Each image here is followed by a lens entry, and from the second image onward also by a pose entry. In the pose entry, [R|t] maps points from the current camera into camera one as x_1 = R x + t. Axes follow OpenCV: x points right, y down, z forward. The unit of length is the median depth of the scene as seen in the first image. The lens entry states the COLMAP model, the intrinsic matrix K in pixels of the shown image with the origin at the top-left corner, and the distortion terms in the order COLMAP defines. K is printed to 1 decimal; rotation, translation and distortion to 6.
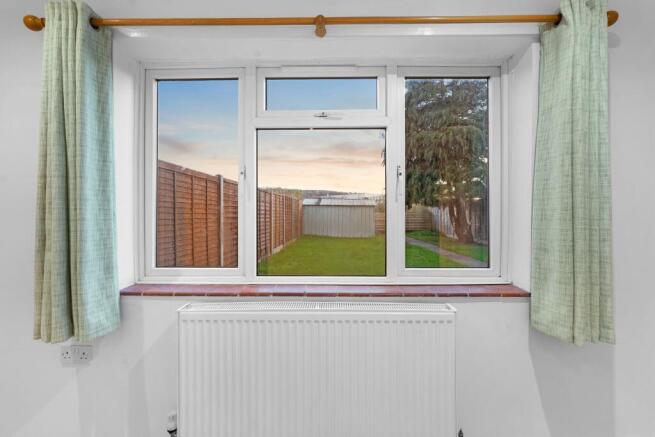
lens RADIAL K [[301.9, 0, 324.3], [0, 301.9, 215.4], [0, 0, 1]] dist [-0.012687, 0.005757]
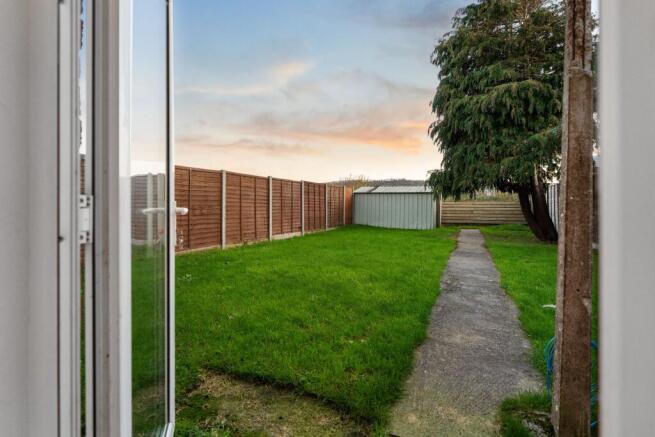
lens RADIAL K [[301.9, 0, 322.8], [0, 301.9, 205.4], [0, 0, 1]] dist [-0.012687, 0.005757]
pose [[0.908669, -0.002551, -0.417509, 0.327440], [-0.001179, 0.999962, -0.008676, 0.017892], [0.417516, 0.008376, 0.908631, 0.117303]]
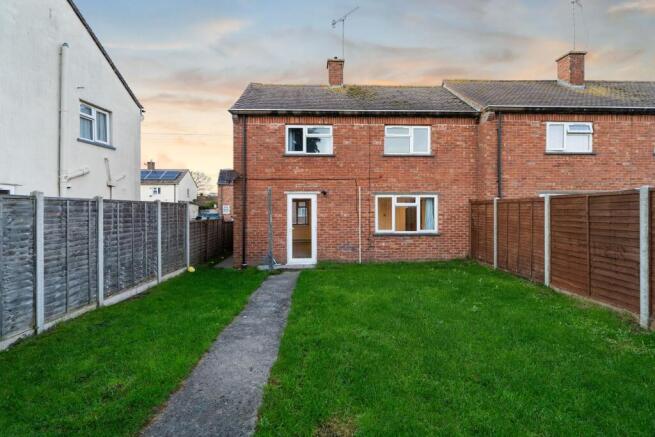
lens RADIAL K [[301.9, 0, 327.6], [0, 301.9, 214.5], [0, 0, 1]] dist [-0.012687, 0.005757]
pose [[-0.998790, -0.001403, -0.049152, 0.269287], [-0.002669, 0.999666, 0.025691, -0.039859], [0.049100, 0.025791, -0.998461, 0.994542]]
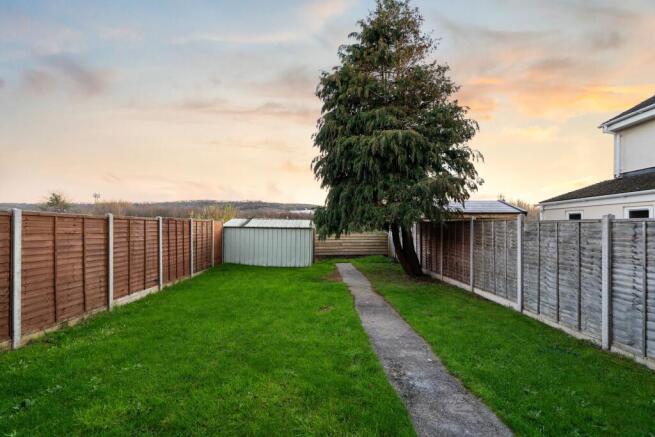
lens RADIAL K [[301.9, 0, 324.5], [0, 301.9, 224.2], [0, 0, 1]] dist [-0.012687, 0.005757]
pose [[0.998840, 0.000188, 0.048156, 0.223607], [0.000529, 0.999889, -0.014888, -0.039989], [-0.048154, 0.014896, 0.998729, 0.229267]]
